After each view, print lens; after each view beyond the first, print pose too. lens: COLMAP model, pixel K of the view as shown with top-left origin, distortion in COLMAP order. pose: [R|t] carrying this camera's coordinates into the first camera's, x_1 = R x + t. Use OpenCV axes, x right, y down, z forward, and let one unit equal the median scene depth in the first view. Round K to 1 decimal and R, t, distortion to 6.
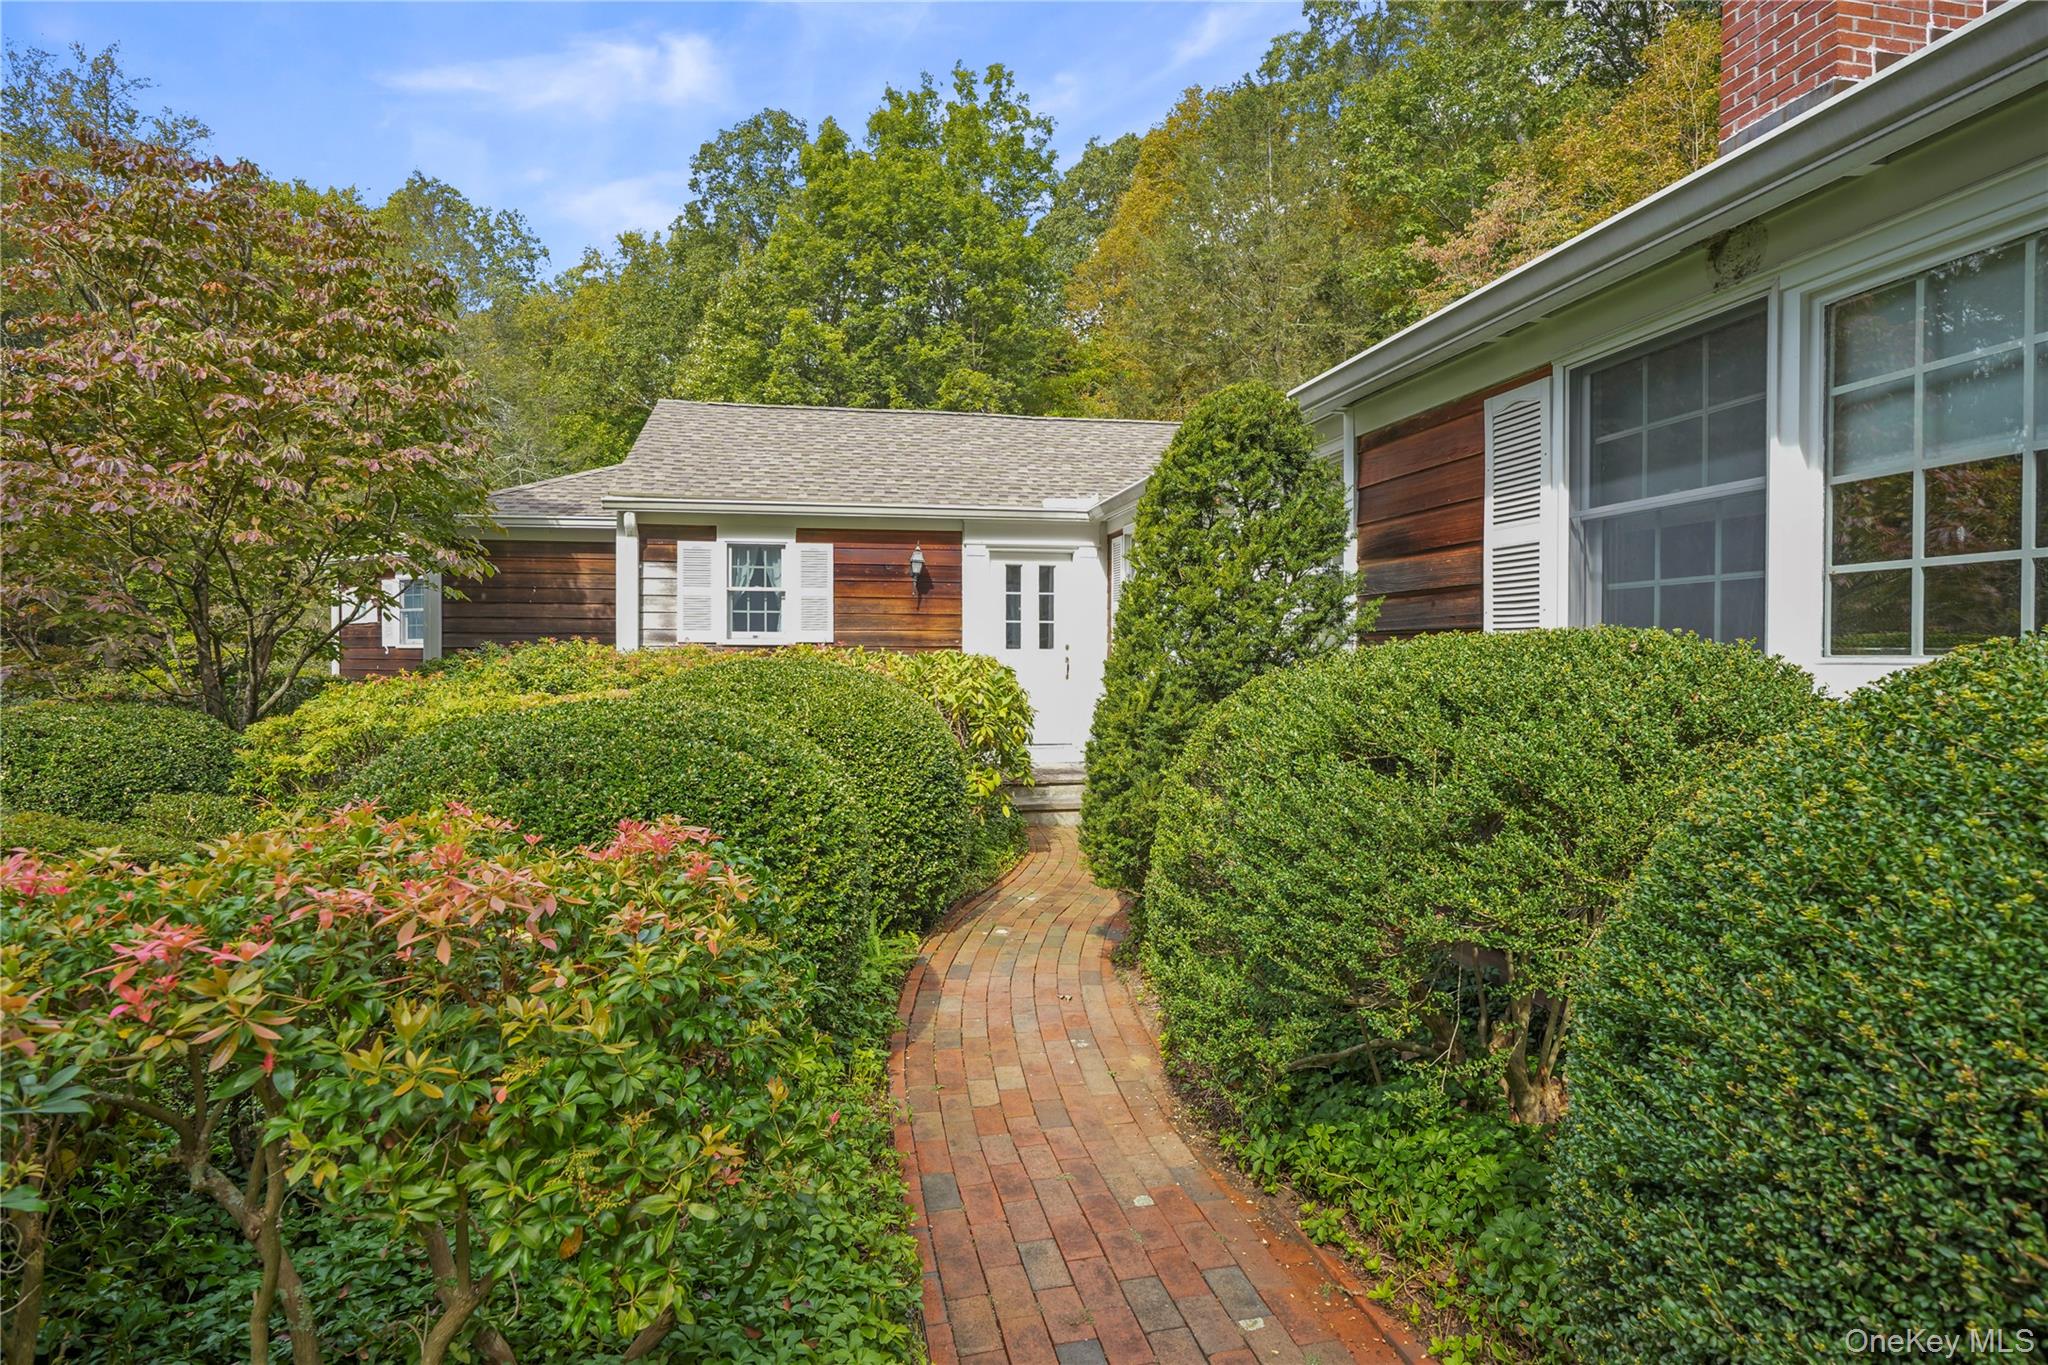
lens RADIAL K [[1056.6, 0, 1018.3], [0, 1056.6, 647.7], [0, 0, 1]] dist [-0.002468, -0.000065]
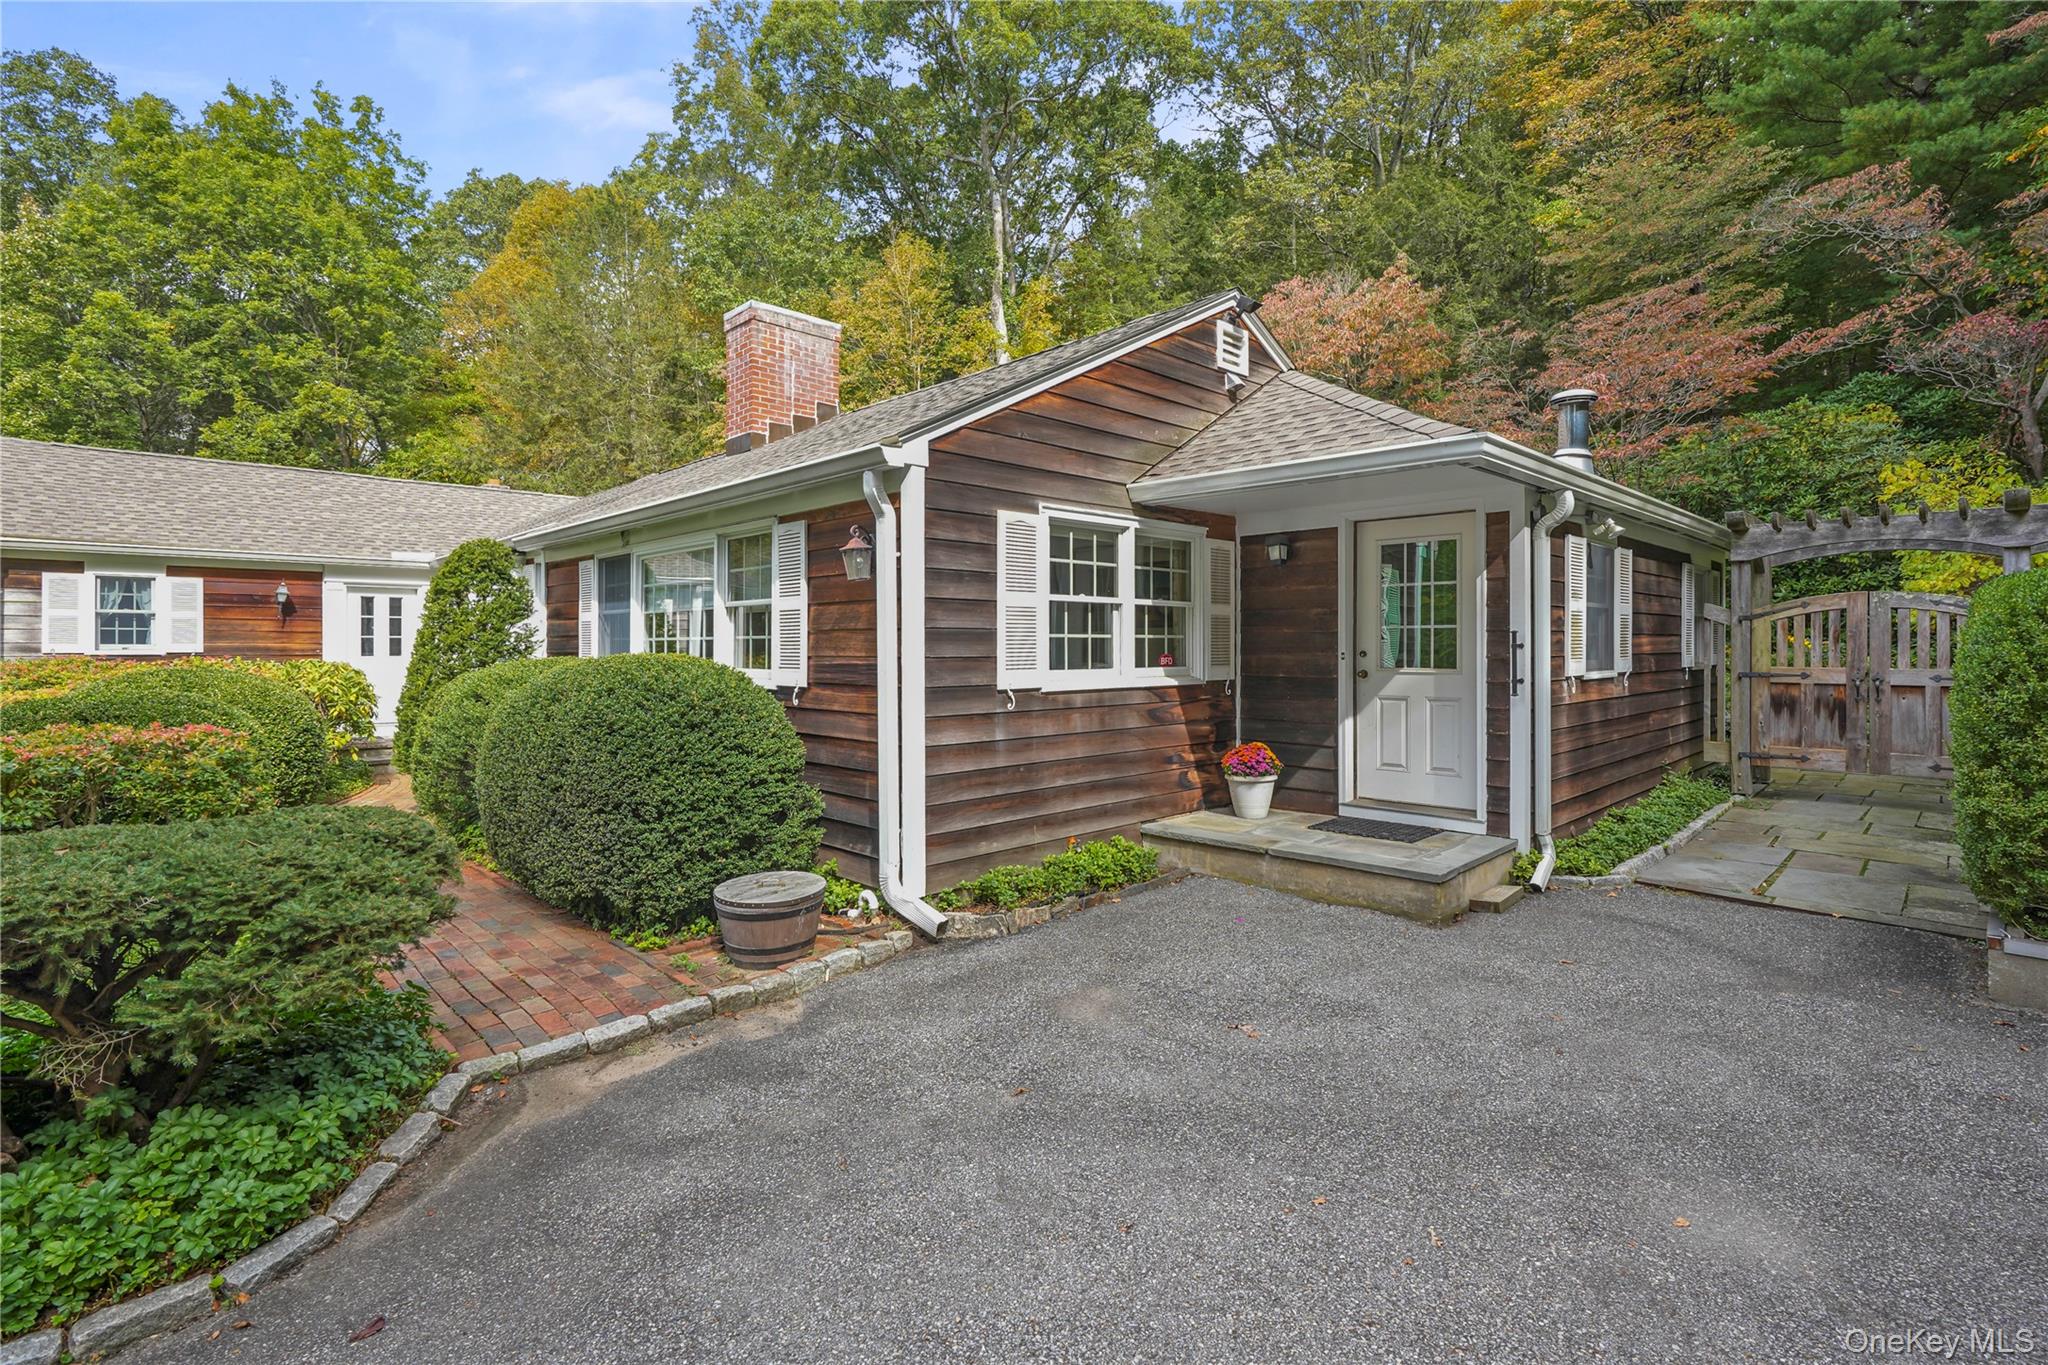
lens RADIAL K [[945.9, 0, 1021.7], [0, 945.9, 644.5], [0, 0, 1]] dist [-0.004235, 0.000486]
pose [[0.834241, -0.000212, 0.551400, 0.030104], [0.000267, 1.000000, -0.000019, -0.014293], [-0.551400, 0.000163, 0.834241, -0.553508]]
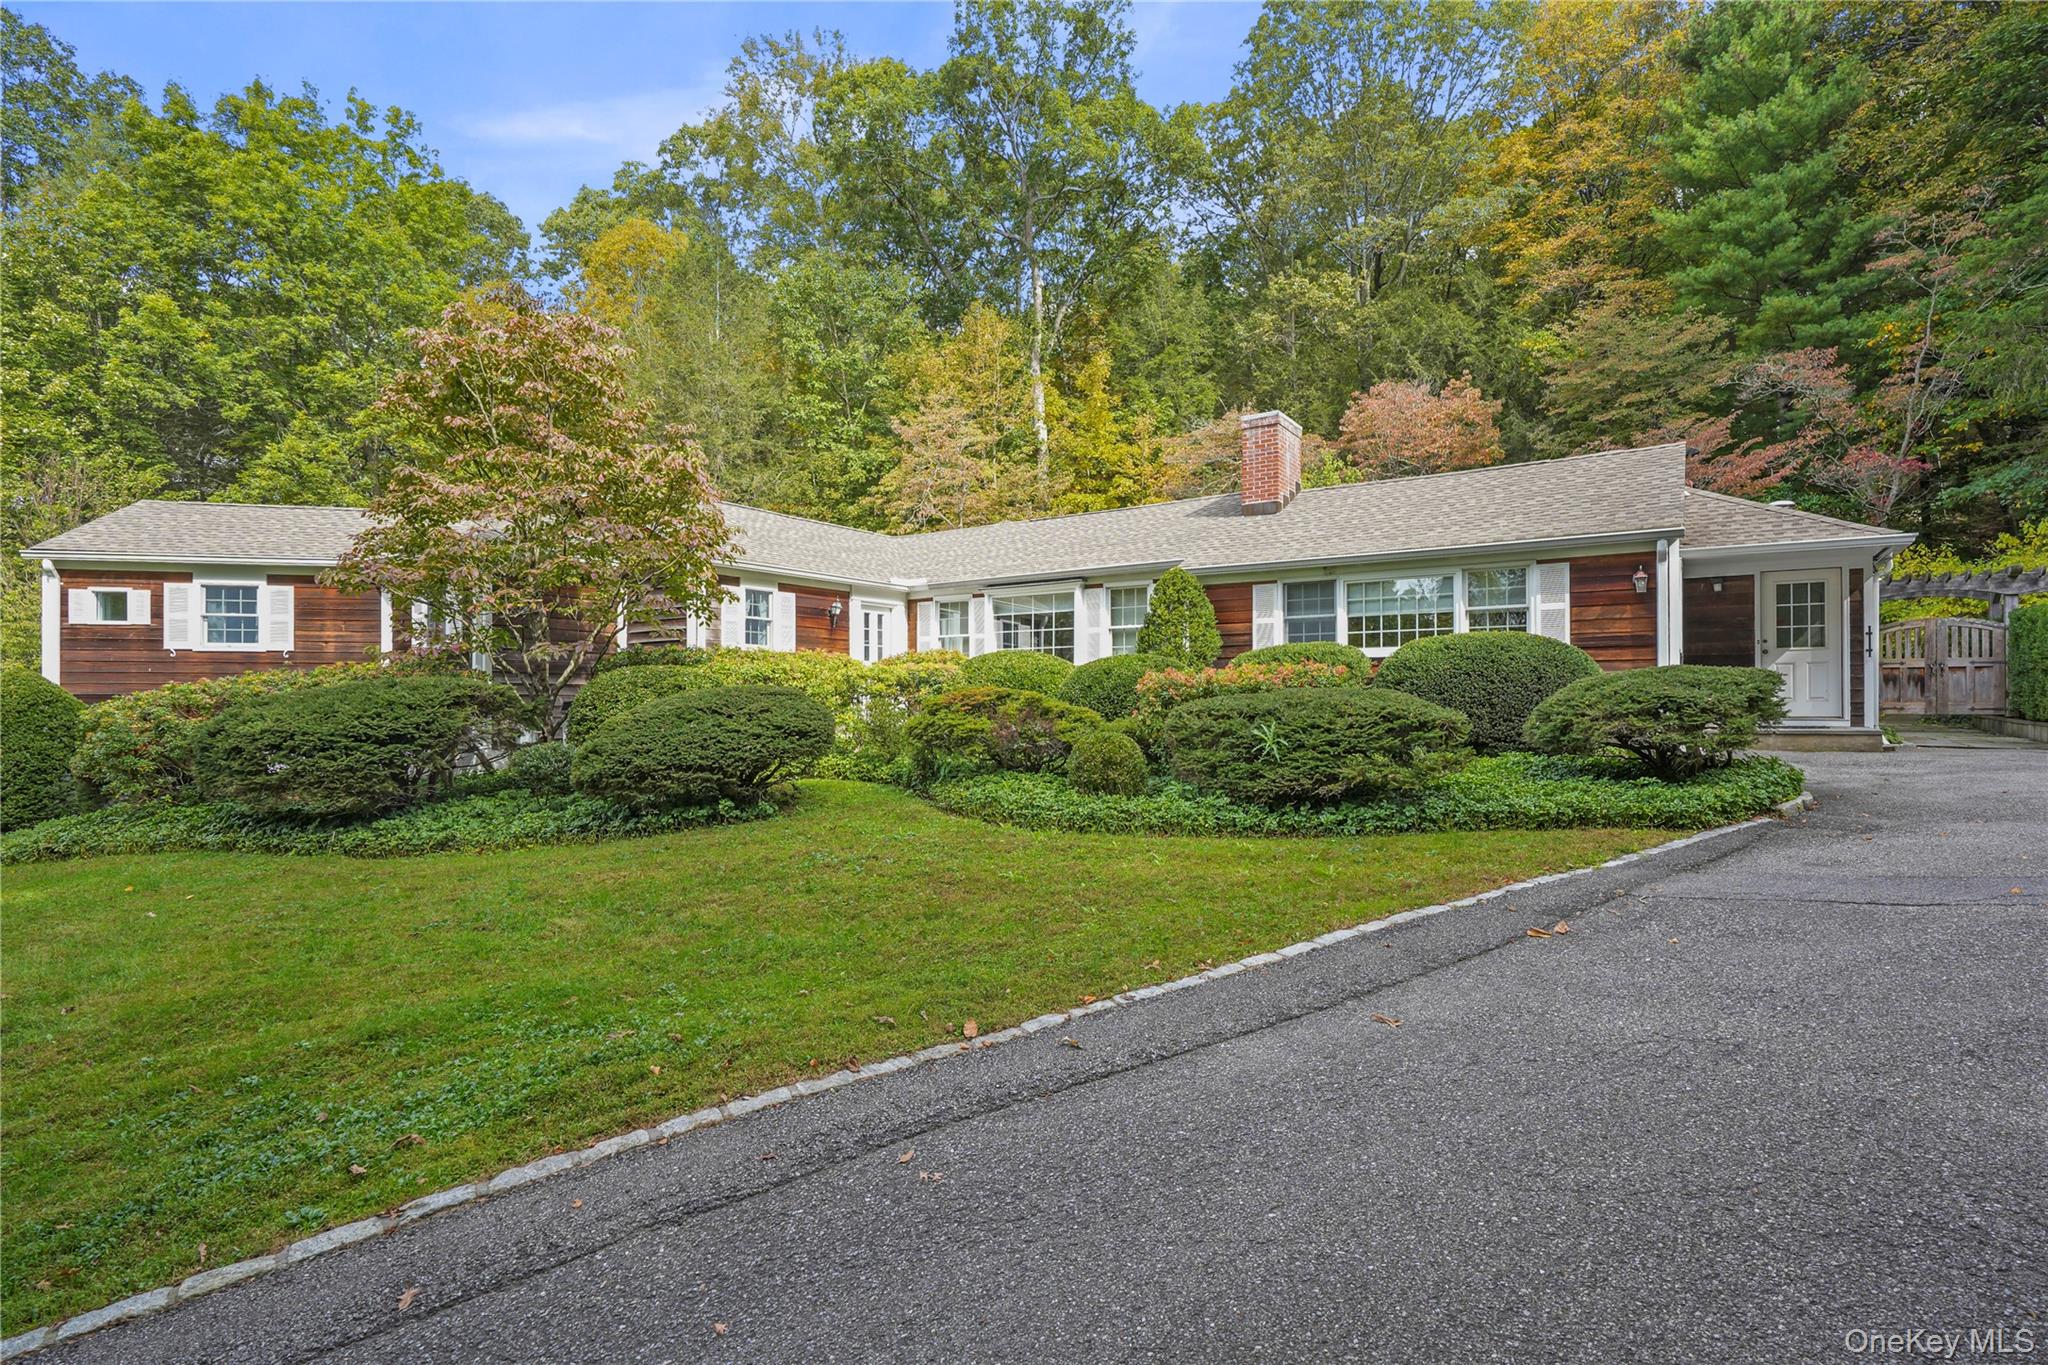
lens RADIAL K [[992.8, 0, 1024.7], [0, 992.8, 695.3], [0, 0, 1]] dist [-0.002157, -0.000892]
pose [[0.698775, 0.004847, 0.715325, -1.031487], [-0.000157, 0.999978, -0.006622, 0.072360], [-0.715342, 0.004515, 0.698760, -0.353189]]
